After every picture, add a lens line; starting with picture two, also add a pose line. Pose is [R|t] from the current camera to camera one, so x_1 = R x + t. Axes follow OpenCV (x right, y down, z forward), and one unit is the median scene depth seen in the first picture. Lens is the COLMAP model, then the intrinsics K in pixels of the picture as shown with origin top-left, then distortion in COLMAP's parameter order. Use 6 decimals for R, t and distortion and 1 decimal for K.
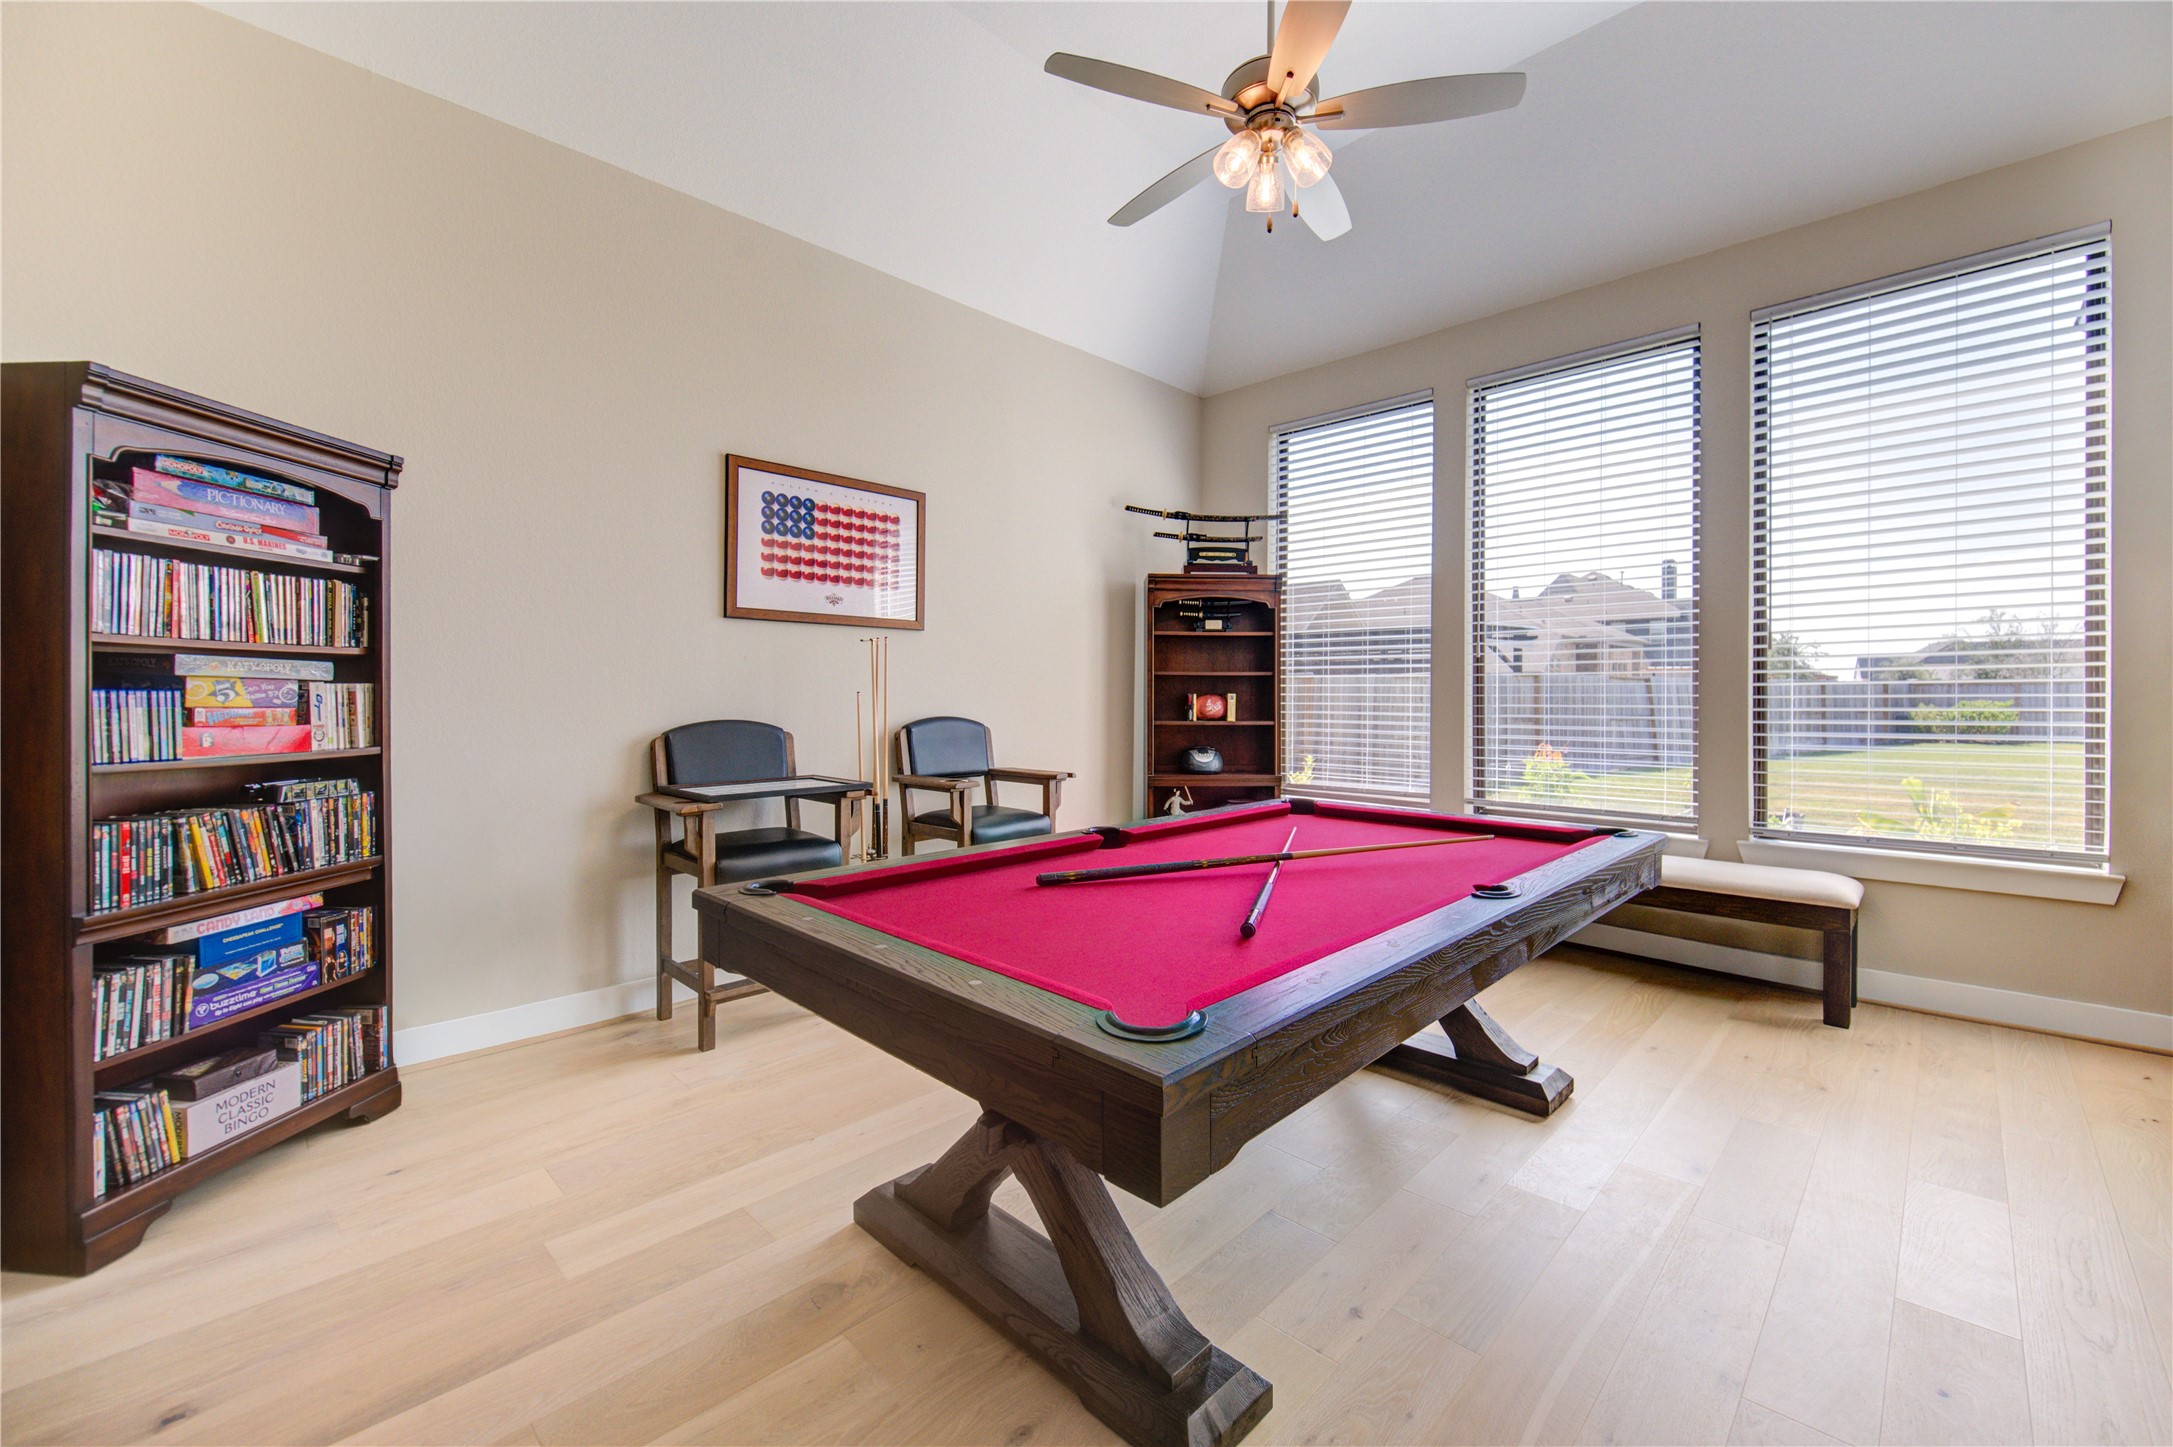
lens RADIAL K [[871.9, 0, 1086.5], [0, 871.9, 723.5], [0, 0, 1]] dist [-0.011204, -0.000037]
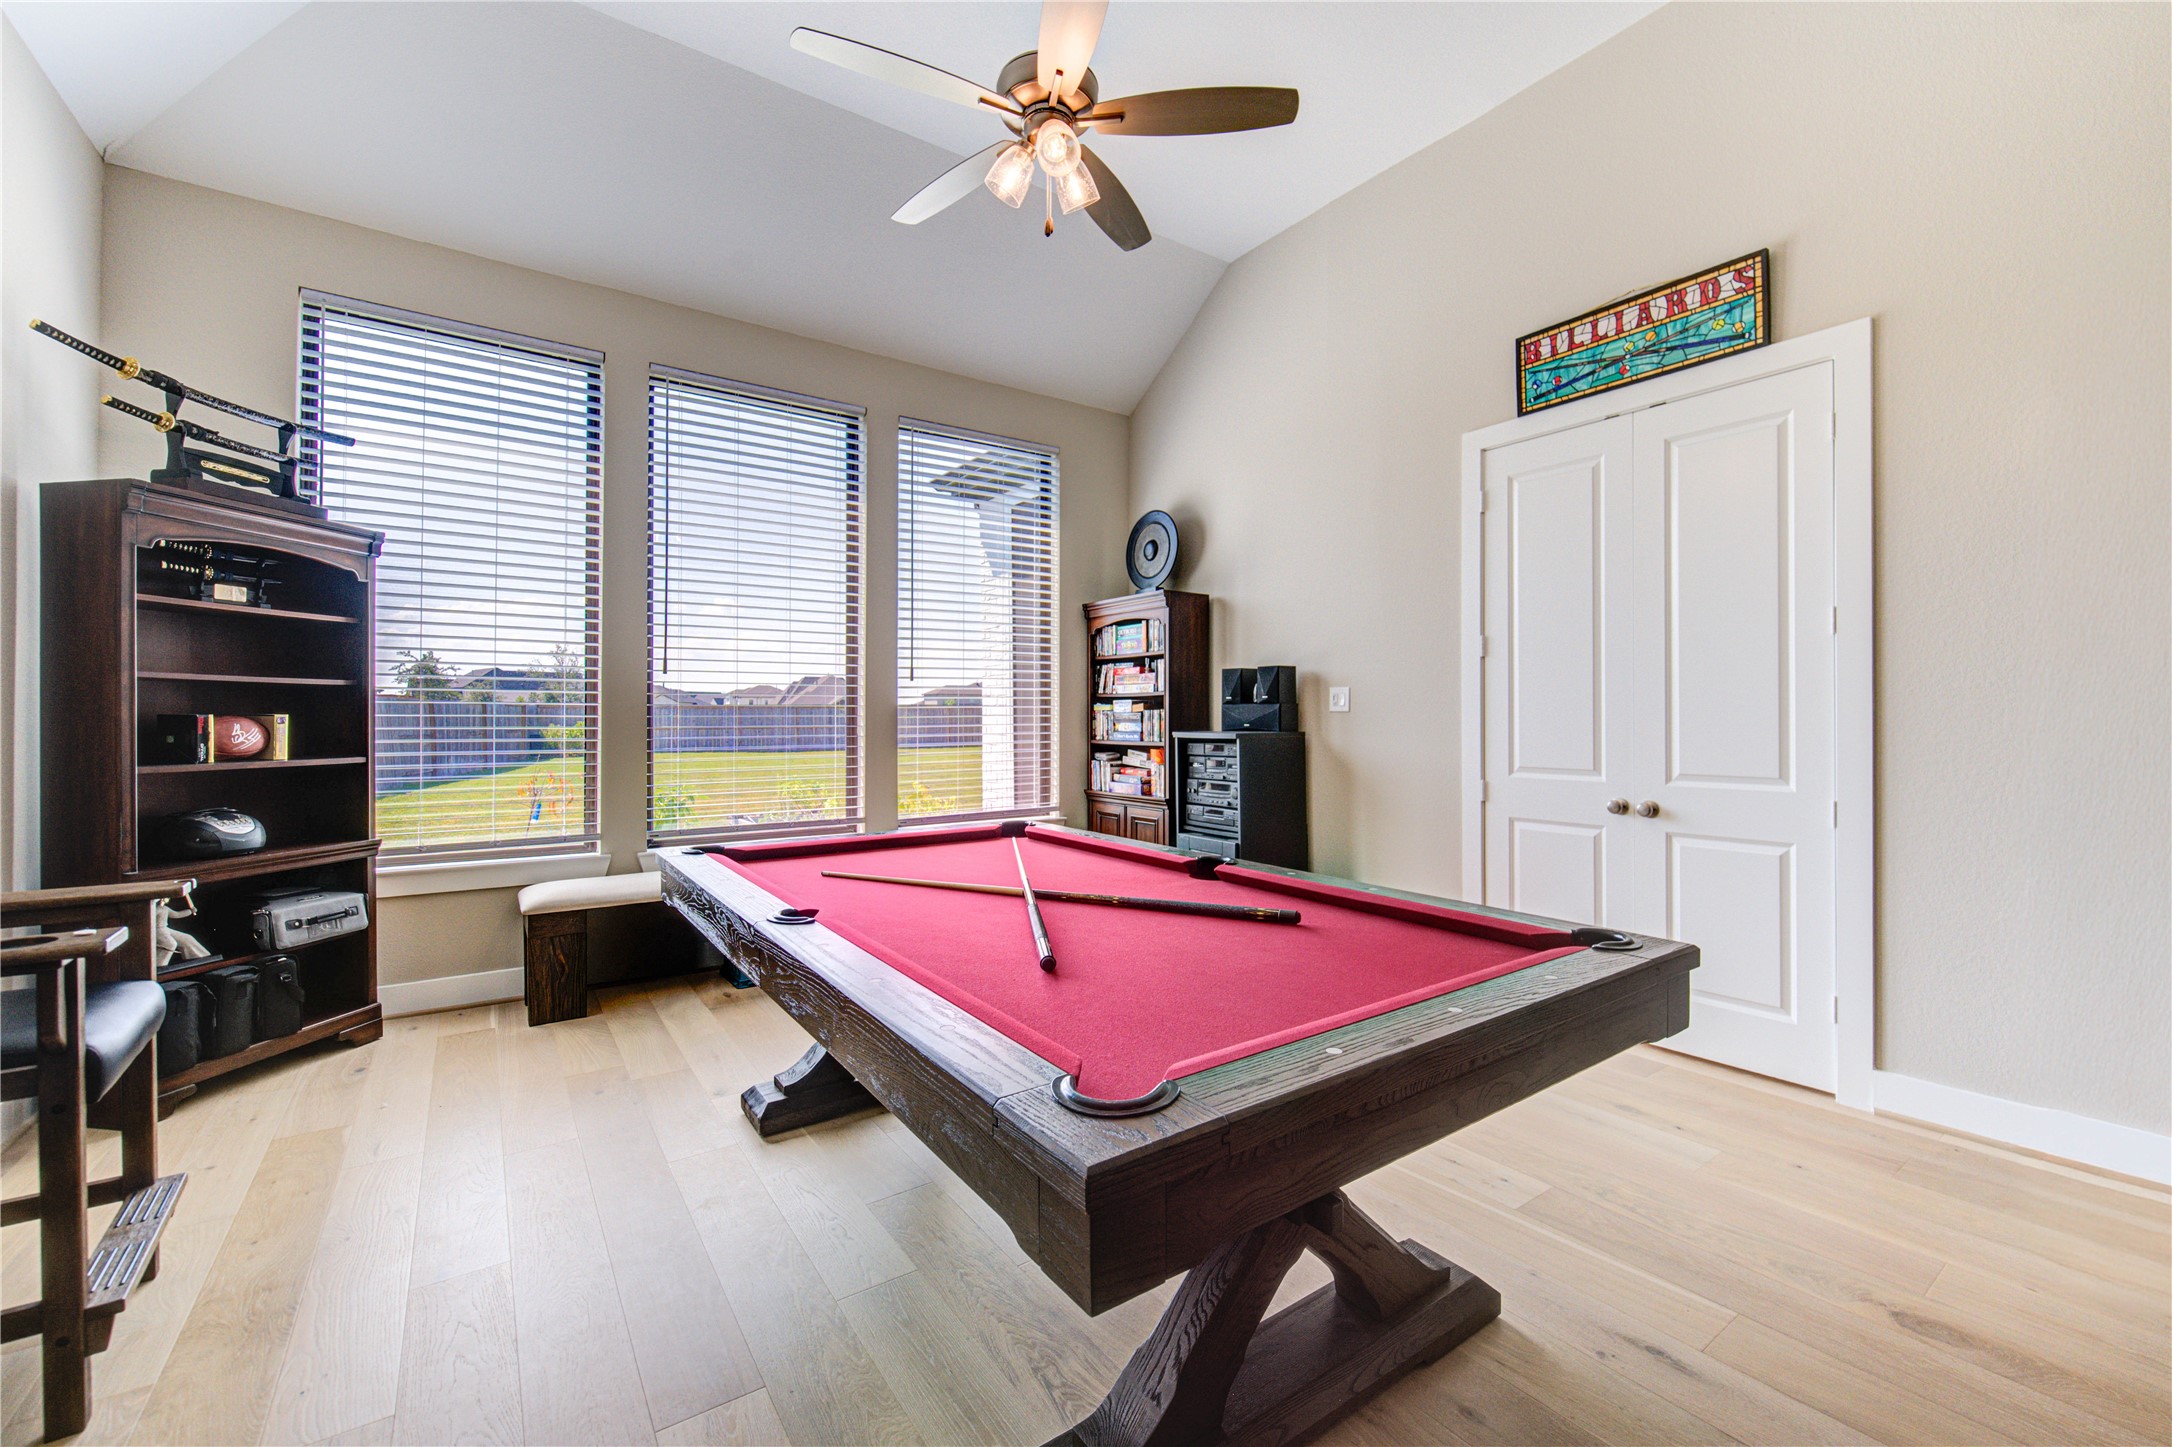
lens RADIAL K [[884.2, 0, 1106.5], [0, 884.2, 715.0], [0, 0, 1]] dist [-0.010491, 0.000020]
pose [[0.154668, -0.000095, 0.987966, -0.334608], [0.033814, 0.999415, -0.005198, -0.011208], [-0.987388, 0.034211, 0.154581, 0.351208]]
